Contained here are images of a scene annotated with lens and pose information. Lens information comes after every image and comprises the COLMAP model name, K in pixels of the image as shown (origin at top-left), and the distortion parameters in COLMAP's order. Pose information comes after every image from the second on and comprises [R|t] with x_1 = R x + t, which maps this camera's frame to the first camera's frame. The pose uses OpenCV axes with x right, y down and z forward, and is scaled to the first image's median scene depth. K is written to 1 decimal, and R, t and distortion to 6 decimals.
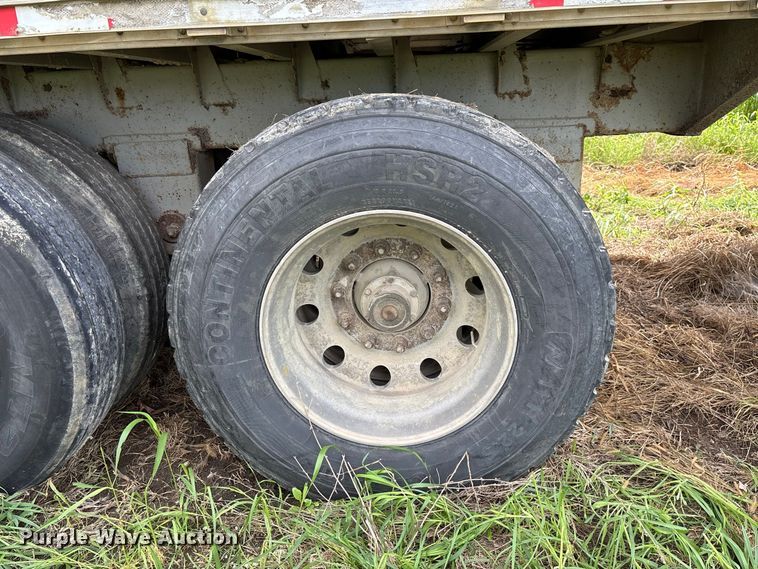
lens RADIAL K [[581.2, 0, 379.2], [0, 581.2, 287.6], [0, 0, 1]] dist [0.038436, -0.048677]
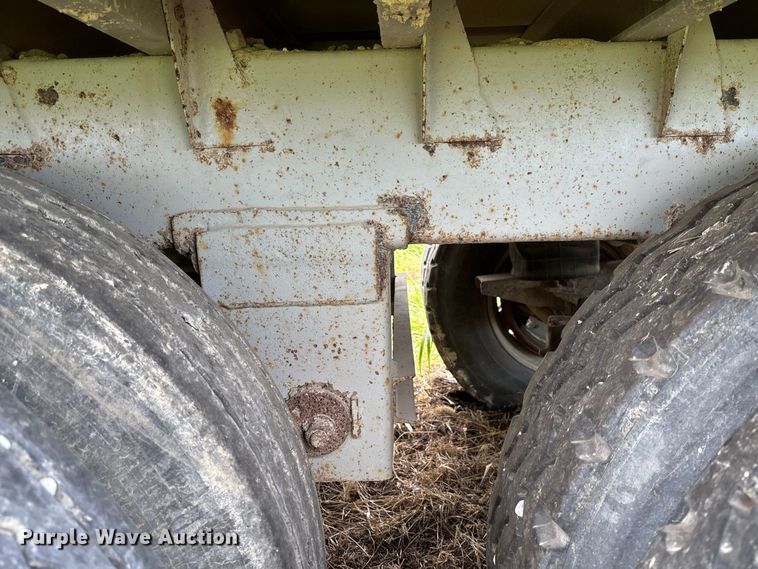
lens RADIAL K [[581.2, 0, 379.2], [0, 581.2, 287.6], [0, 0, 1]] dist [0.038436, -0.048677]
pose [[0.999523, 0.013251, 0.027887, -0.343231], [-0.009446, 0.991150, -0.132412, -0.154605], [-0.029395, 0.132085, 0.990802, 0.602898]]
